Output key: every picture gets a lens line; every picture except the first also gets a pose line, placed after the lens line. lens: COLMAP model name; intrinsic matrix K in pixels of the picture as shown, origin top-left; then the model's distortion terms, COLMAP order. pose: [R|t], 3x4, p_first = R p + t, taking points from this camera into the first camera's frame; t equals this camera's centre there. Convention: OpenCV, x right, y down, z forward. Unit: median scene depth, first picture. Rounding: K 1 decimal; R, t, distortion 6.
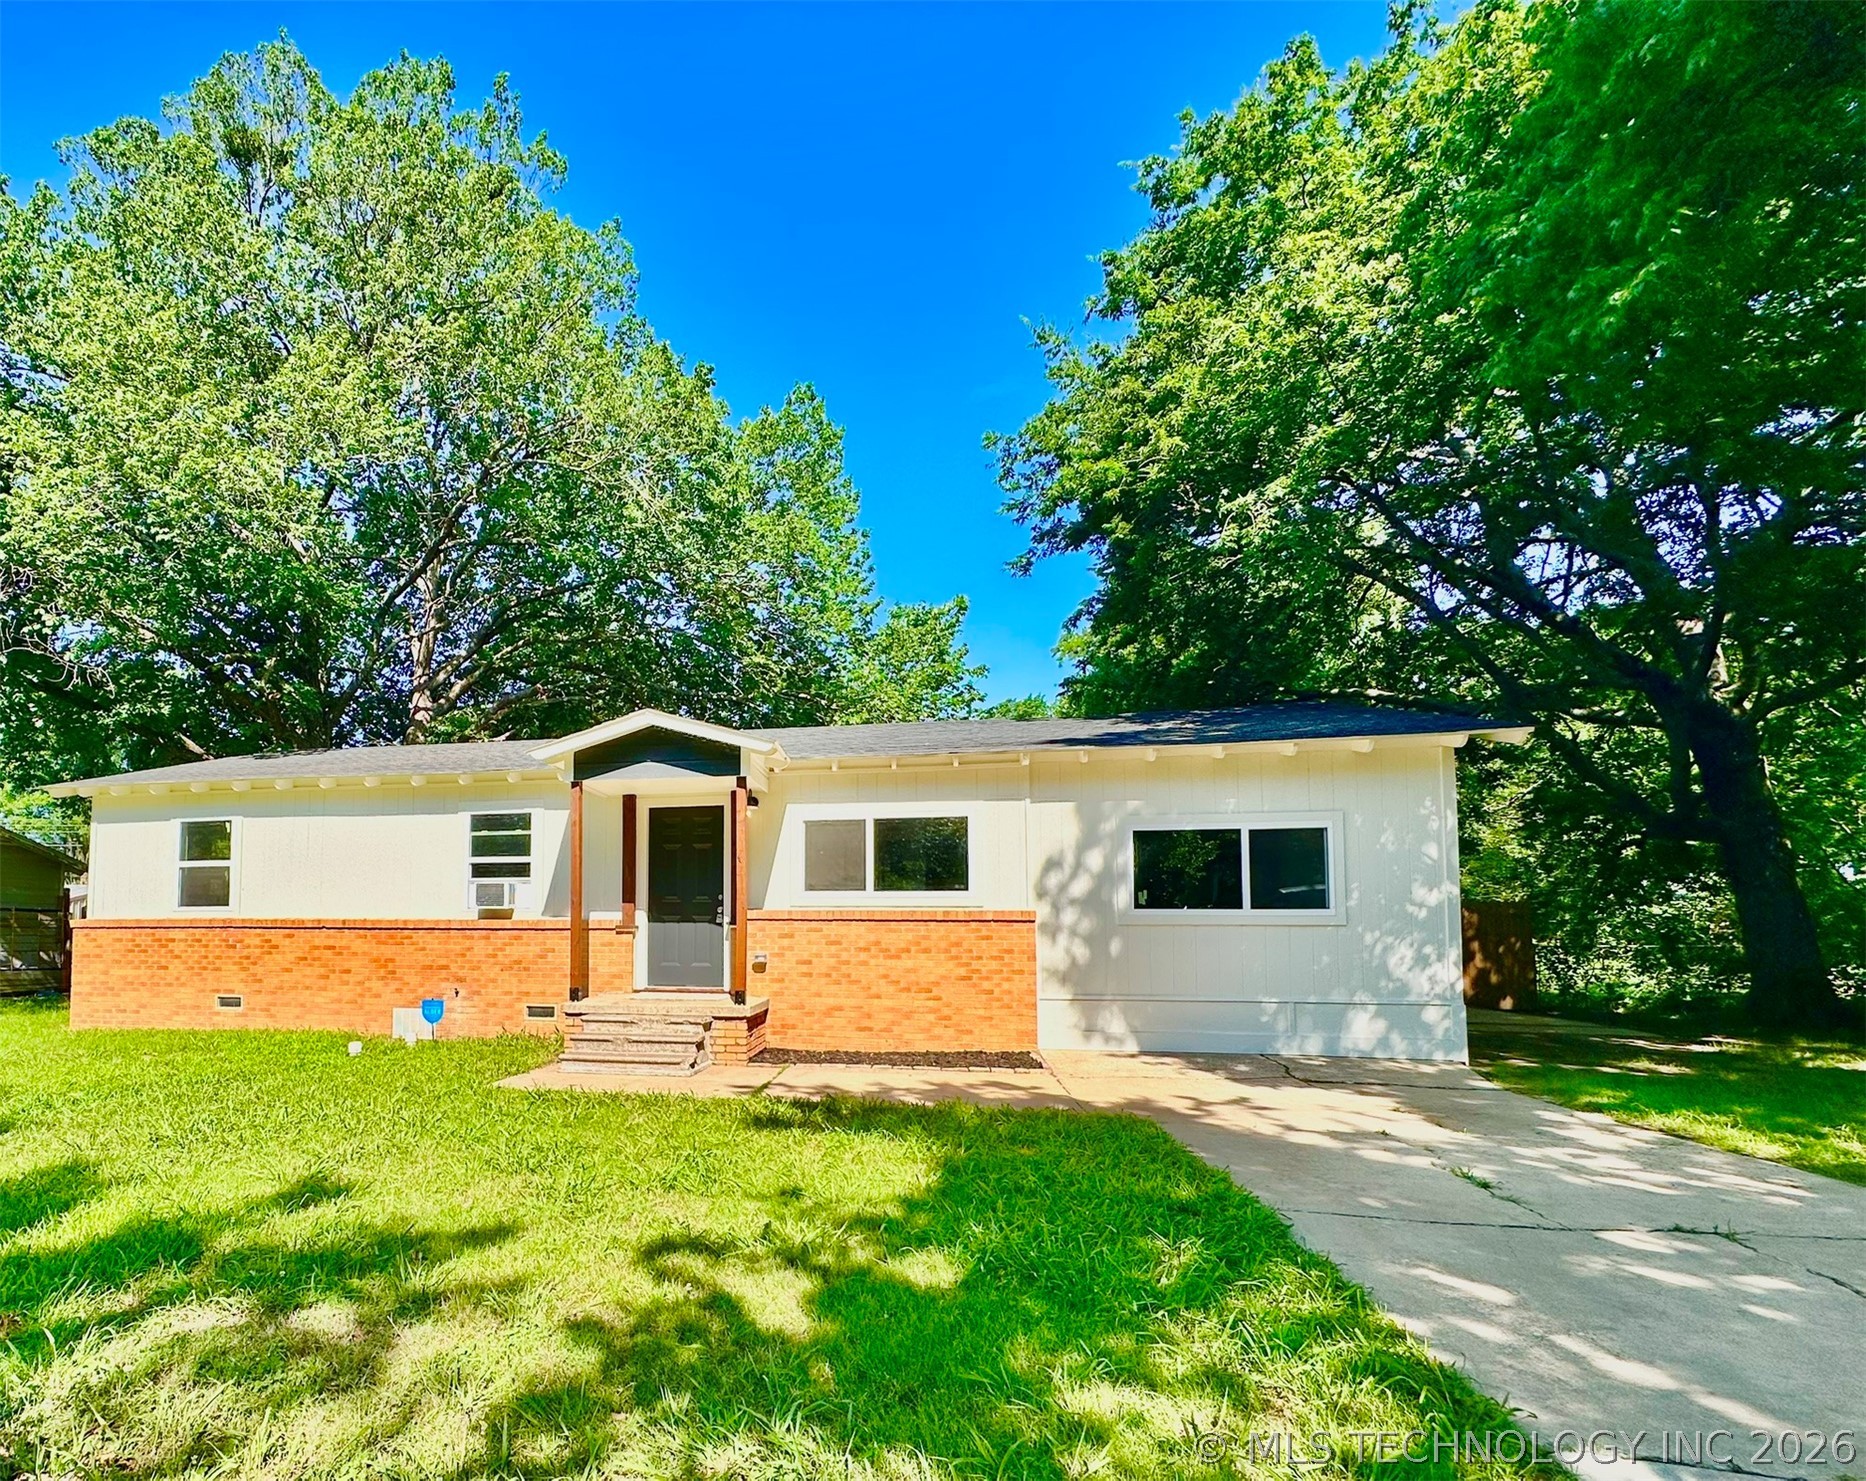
lens RADIAL K [[940.4, 0, 693.1], [0, 940.4, 880.3], [0, 0, 1]] dist [-0.002707, -0.000404]
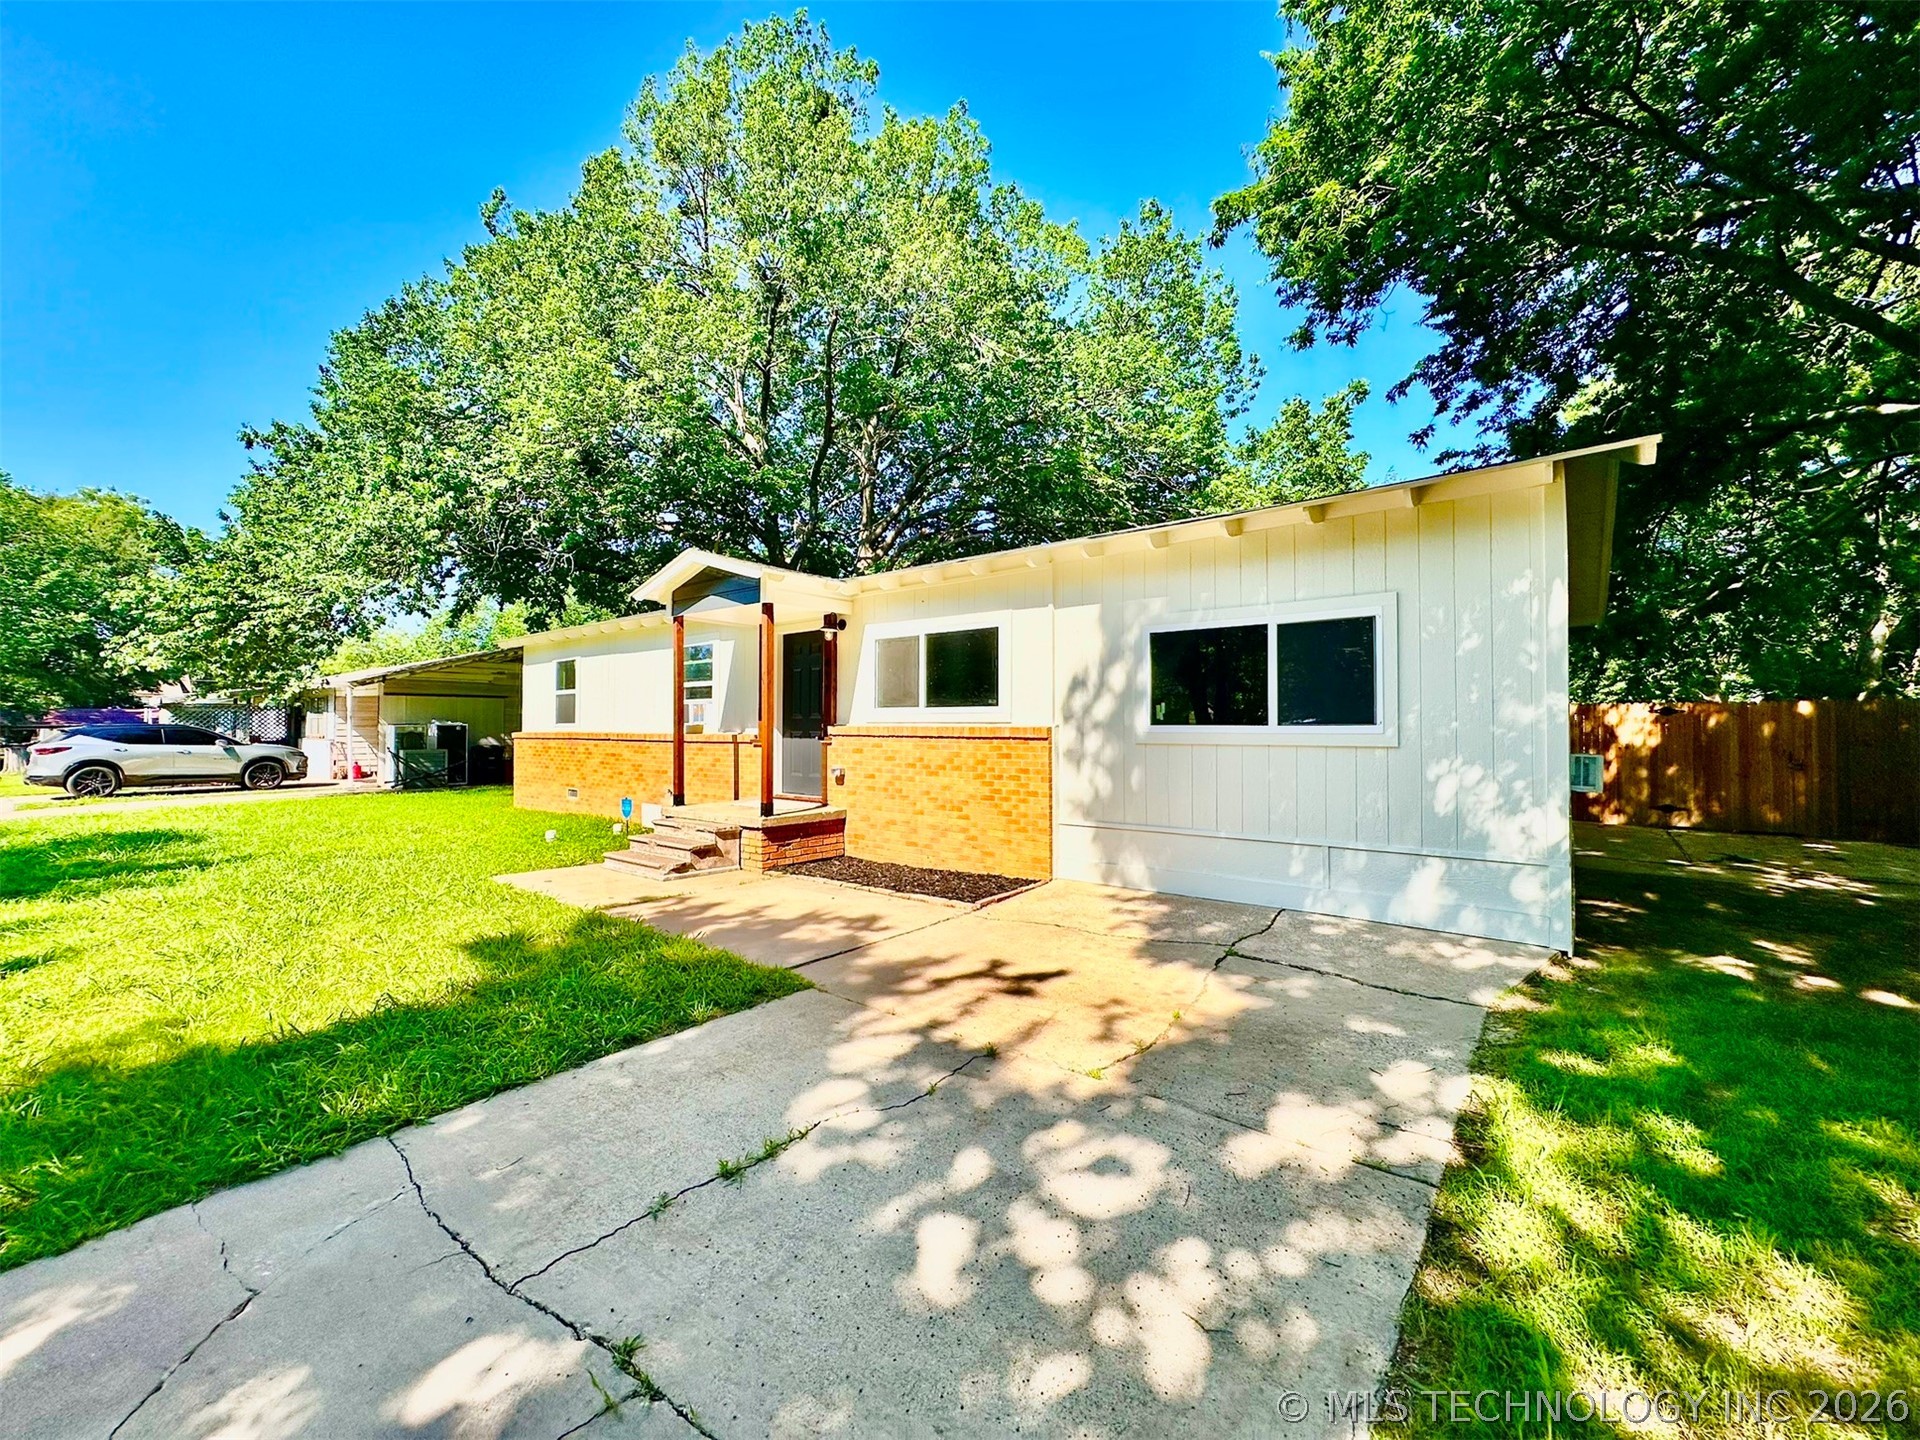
lens RADIAL K [[760.6, 0, 959.9], [0, 760.6, 714.7], [0, 0, 1]] dist [-0.001140, 0.000700]
pose [[0.900614, -0.010307, -0.434499, 0.559697], [0.026407, 0.999169, 0.031033, -0.004589], [0.433818, -0.039423, 0.900138, 0.278504]]
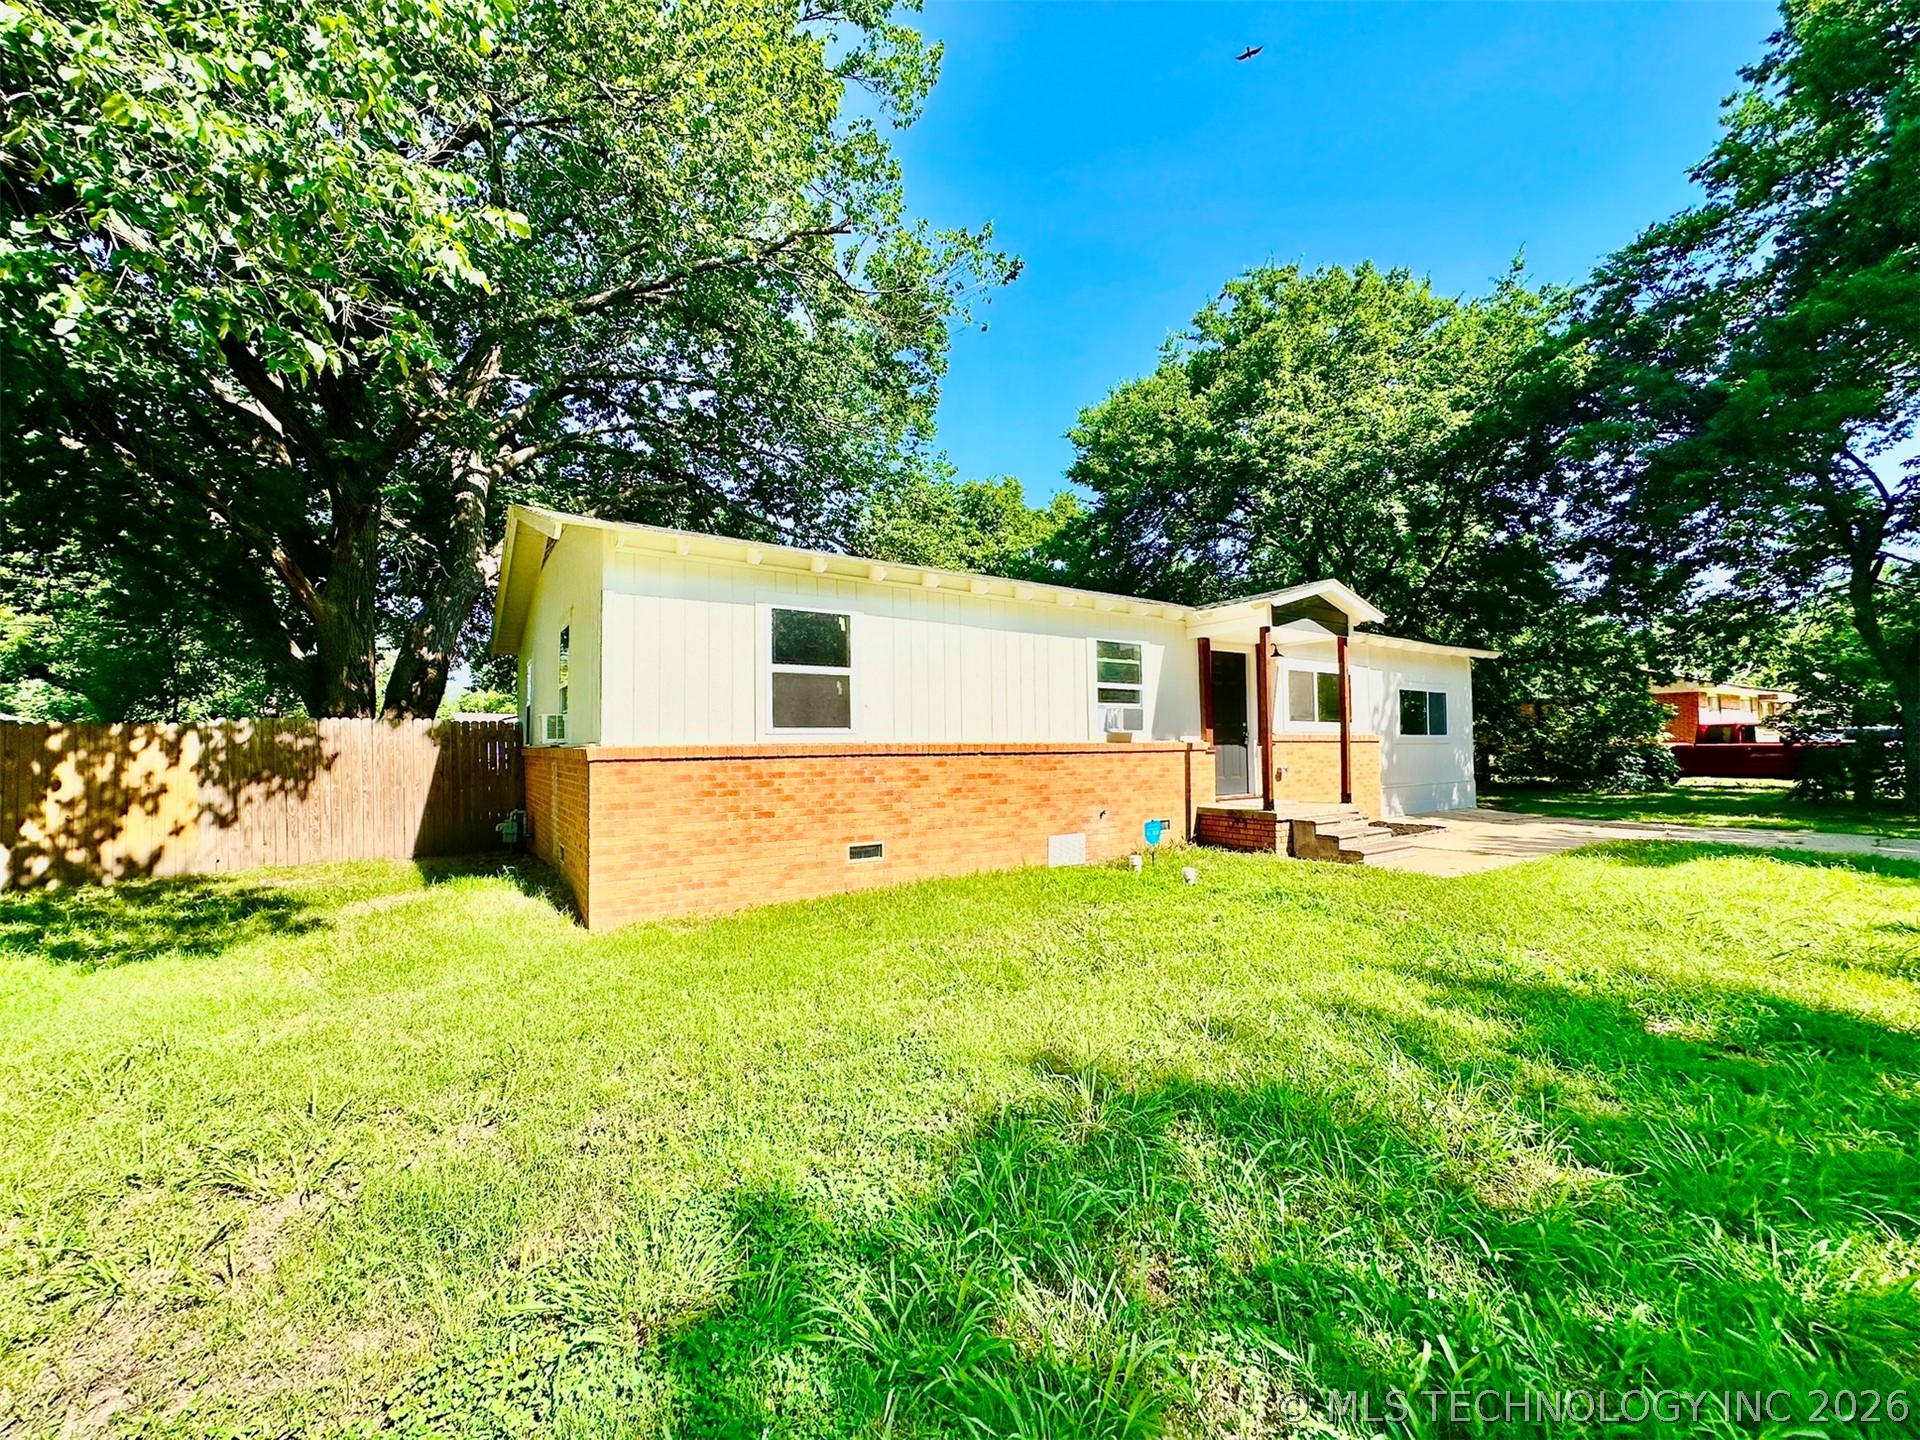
lens RADIAL K [[760.6, 0, 959.9], [0, 760.6, 714.7], [0, 0, 1]] dist [-0.001140, 0.000700]
pose [[0.674942, 0.020737, 0.737579, -1.027710], [-0.027592, 0.999615, -0.002855, 0.018727], [-0.737354, -0.018424, 0.675255, 0.594749]]
